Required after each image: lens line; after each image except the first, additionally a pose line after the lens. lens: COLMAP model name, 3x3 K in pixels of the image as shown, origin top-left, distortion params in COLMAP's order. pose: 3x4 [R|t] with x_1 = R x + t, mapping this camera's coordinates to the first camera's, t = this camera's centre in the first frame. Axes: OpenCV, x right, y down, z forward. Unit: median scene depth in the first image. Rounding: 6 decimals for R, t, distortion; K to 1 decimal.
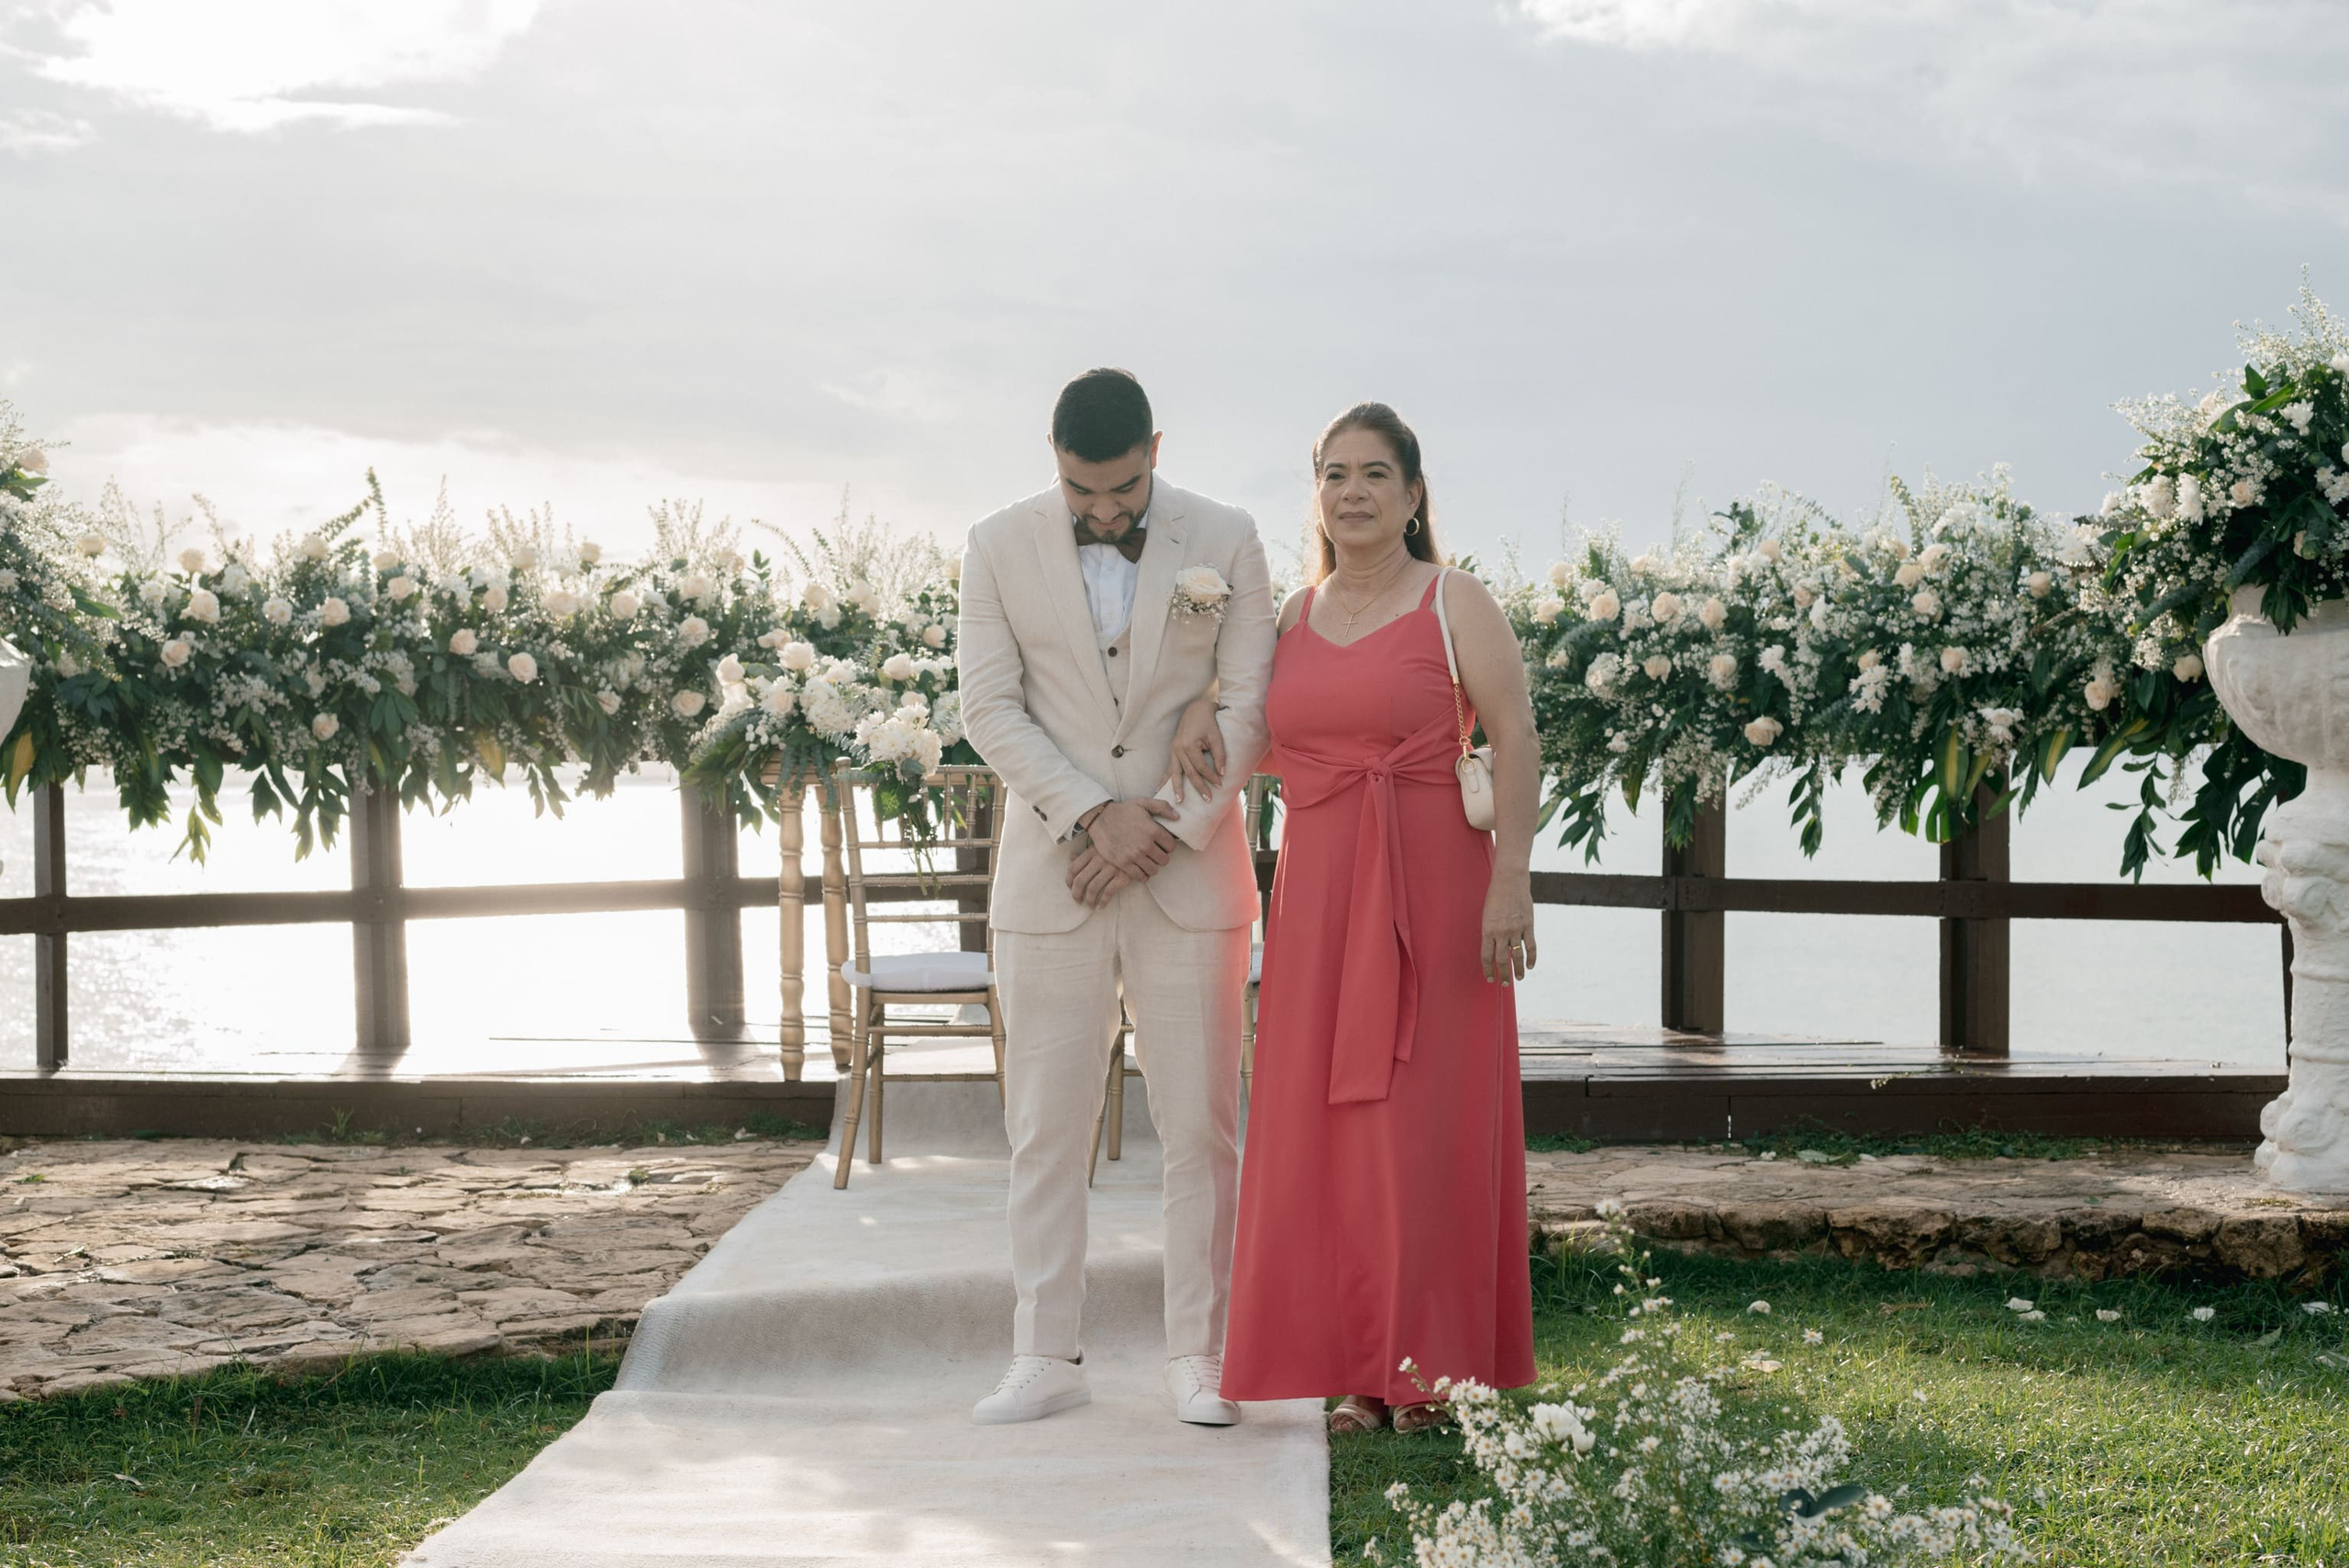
lens RADIAL K [[3547.3, 0, 1182.3], [0, 3547.3, 855.7], [0, 0, 1]] dist [-0.016239, 0.018954]
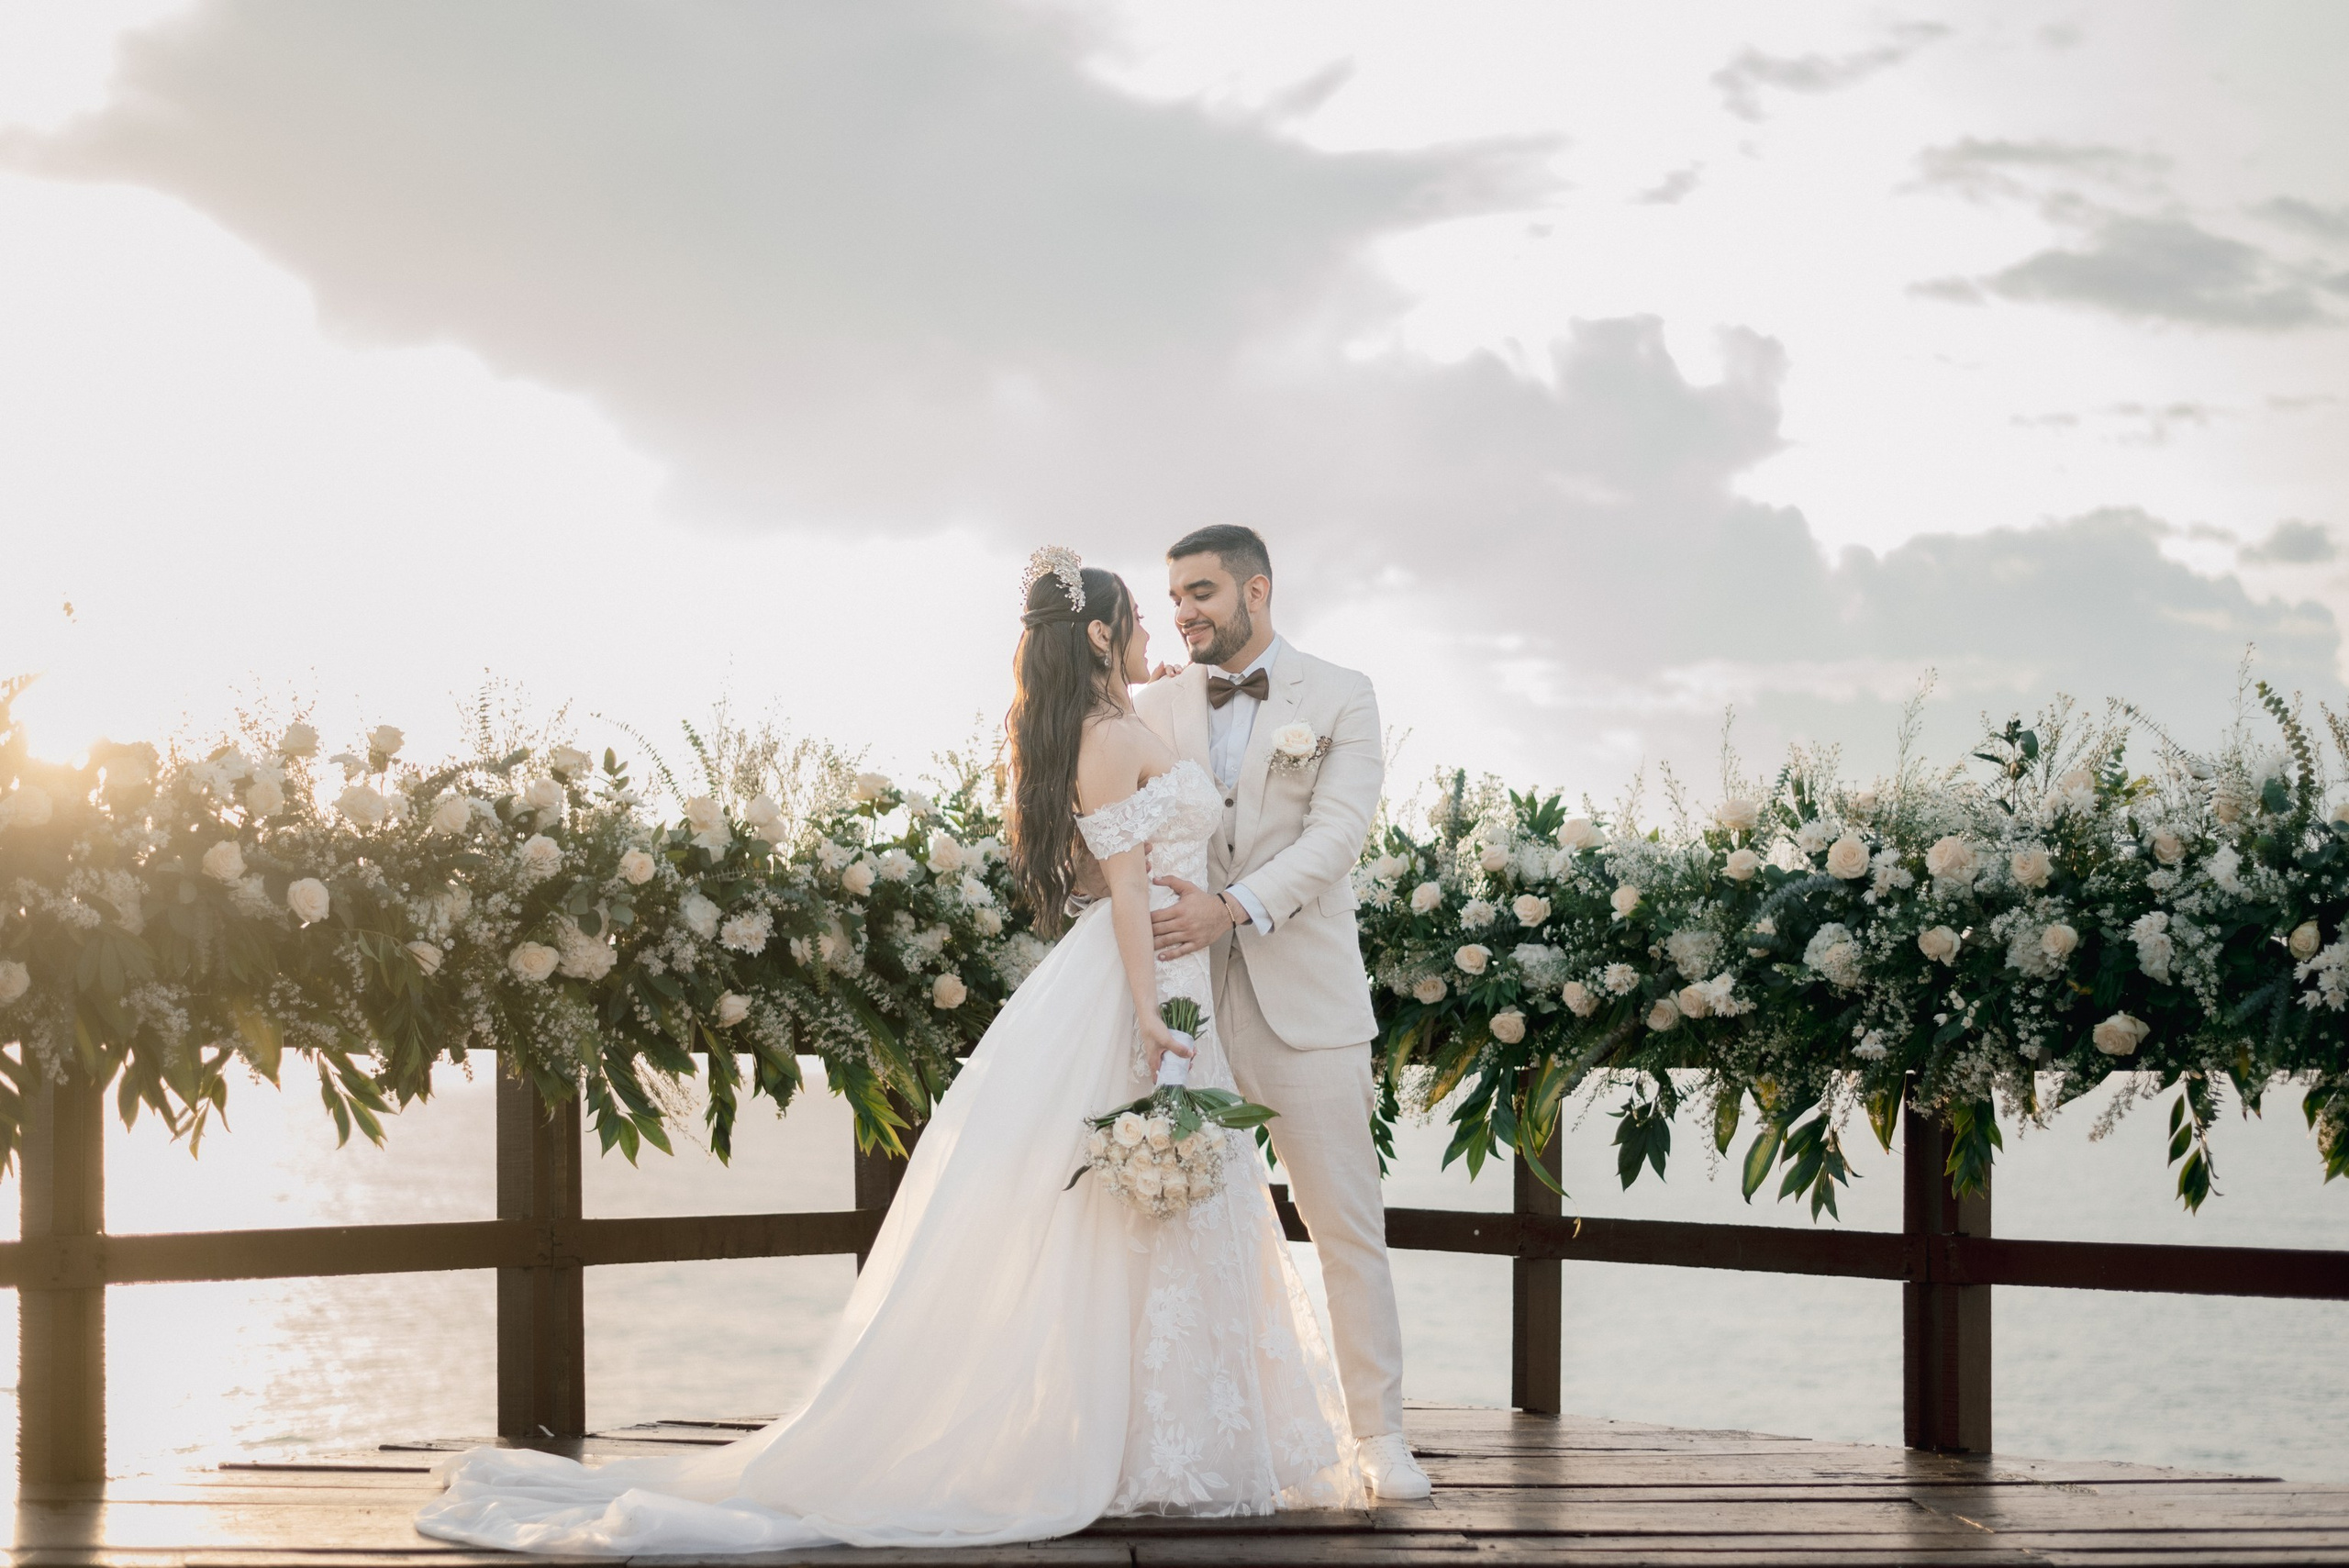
lens RADIAL K [[3547.3, 0, 1182.3], [0, 3547.3, 855.7], [0, 0, 1]] dist [-0.016239, 0.018954]
pose [[0.985888, 0.027758, 0.165091, -0.140753], [-0.013322, 0.996039, -0.087919, -0.005965], [-0.166878, 0.084479, 0.982352, 0.340528]]
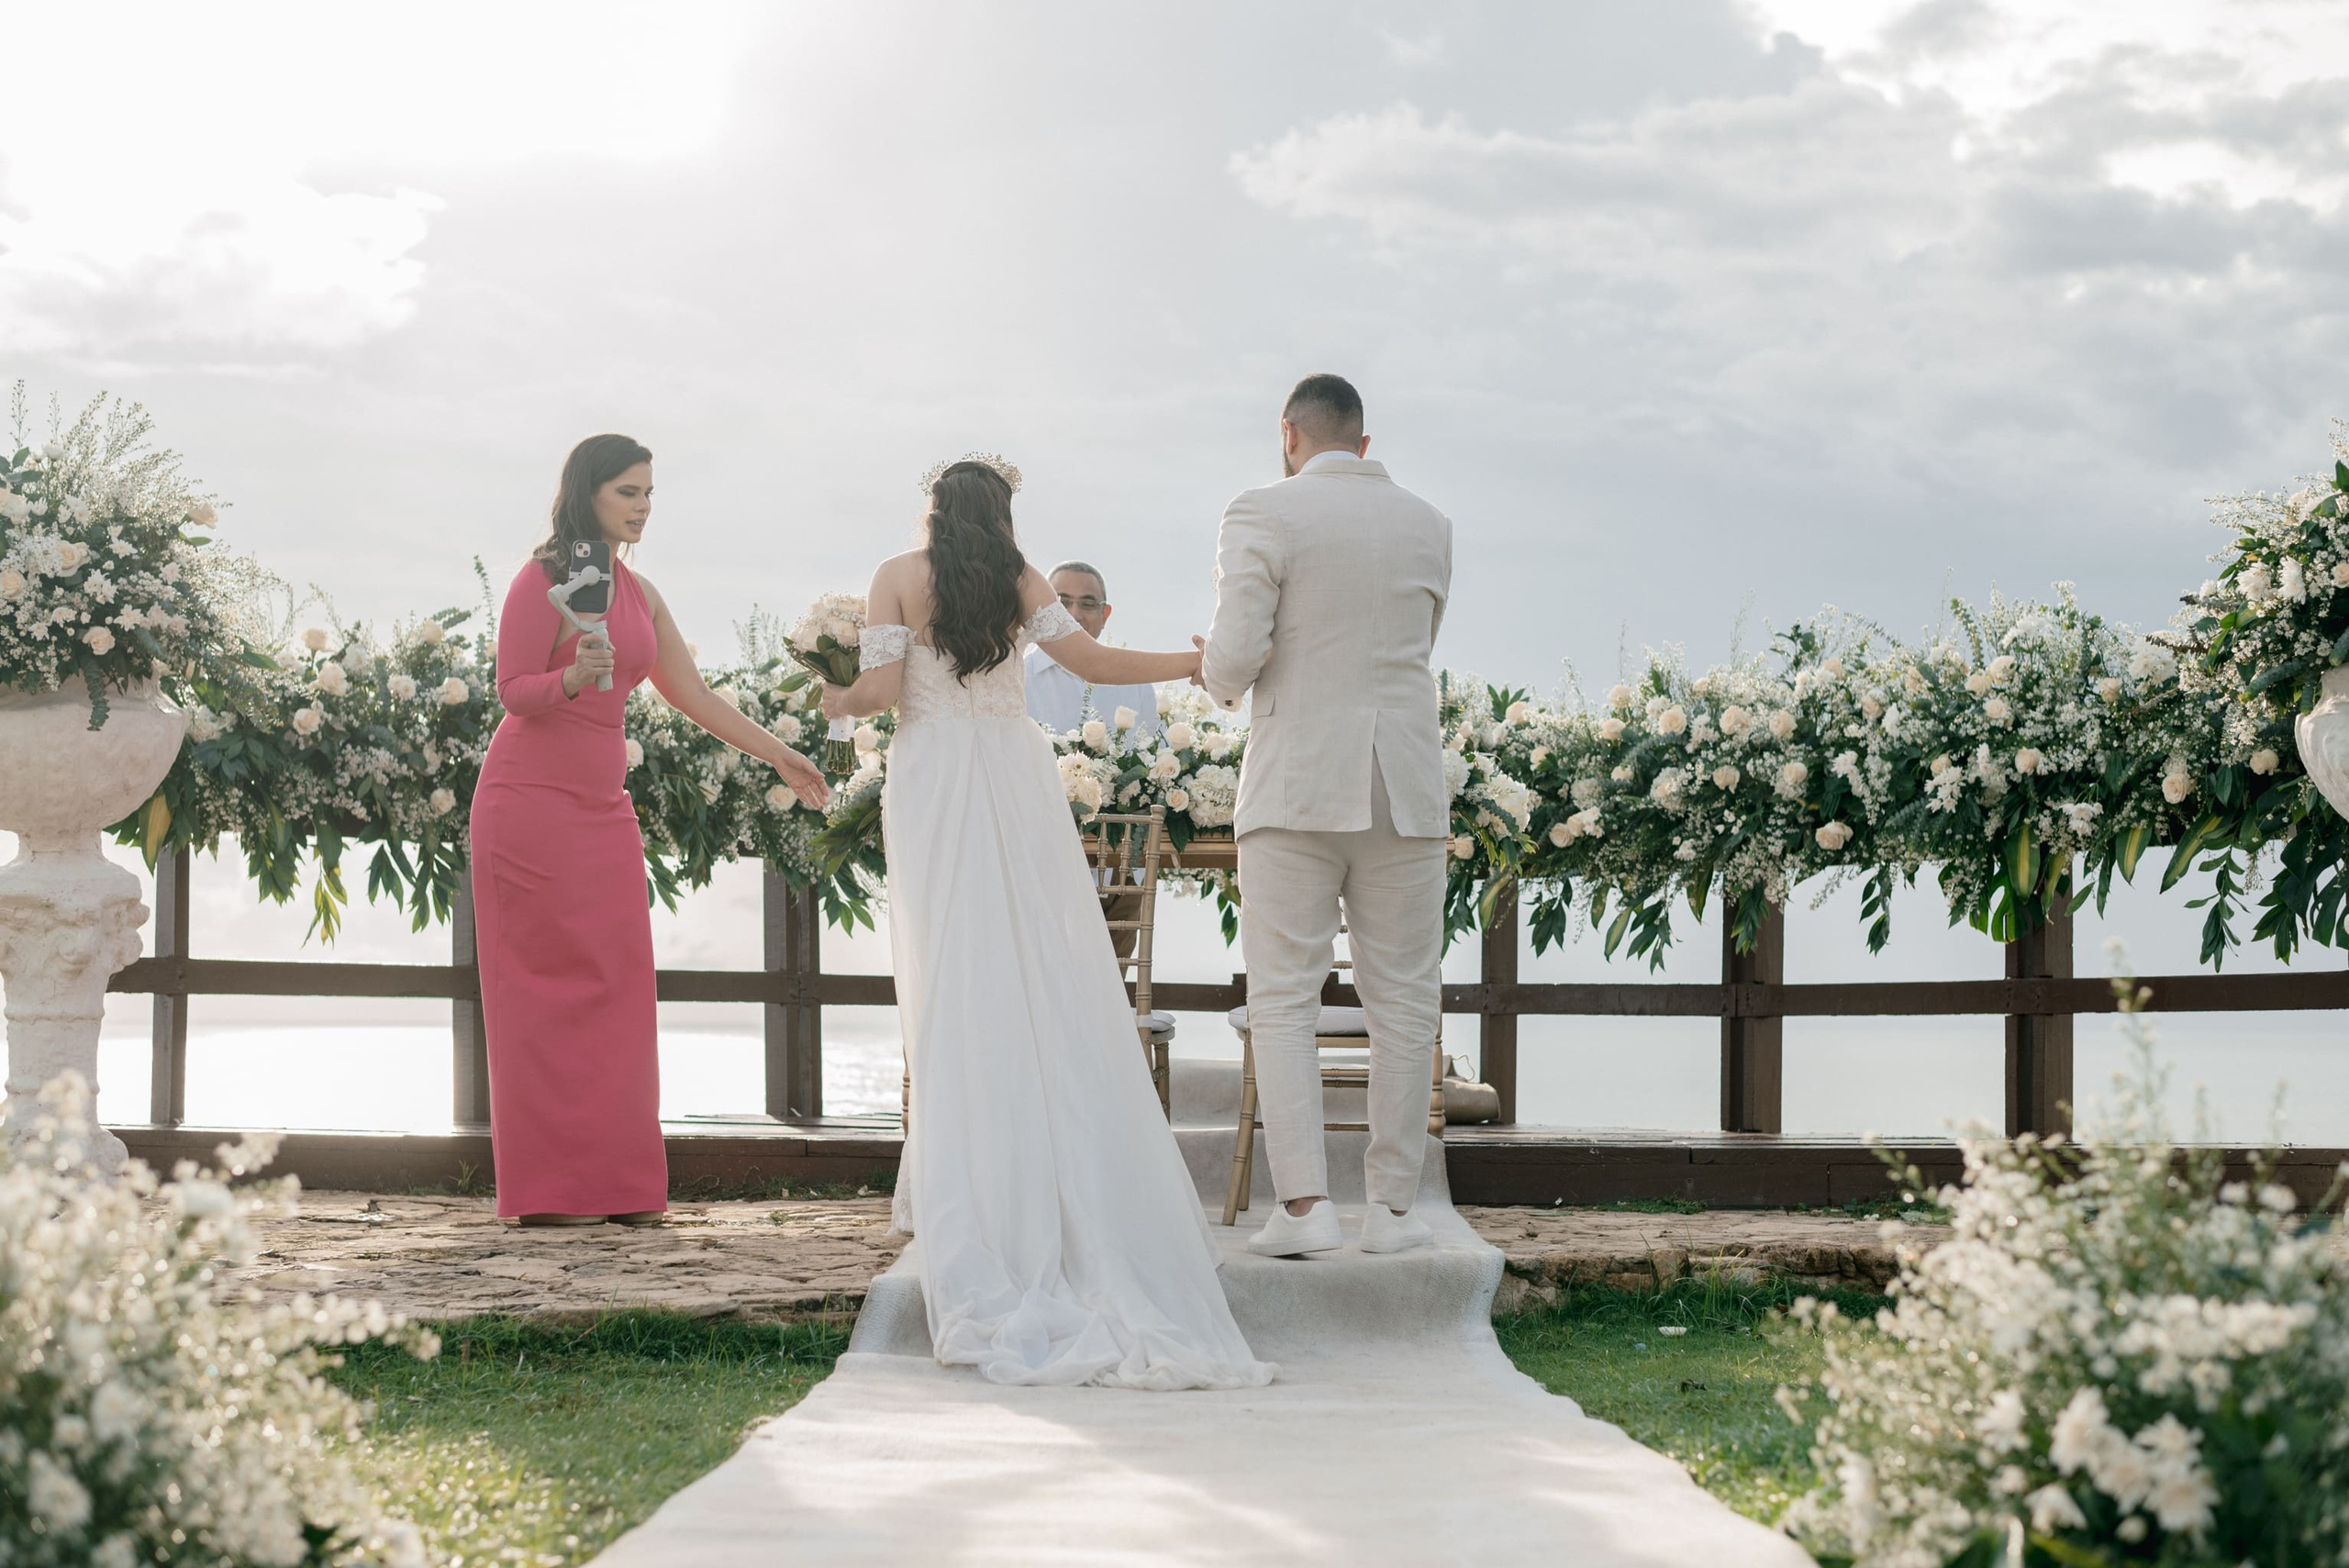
lens RADIAL K [[3530.2, 0, 1175.2], [0, 3530.2, 855.3], [0, 0, 1]] dist [-0.015898, 0.054358]
pose [[0.999028, 0.019653, 0.039449, -0.071025], [-0.016601, 0.996951, -0.076245, 0.053729], [-0.040827, 0.075516, 0.996308, -0.022894]]
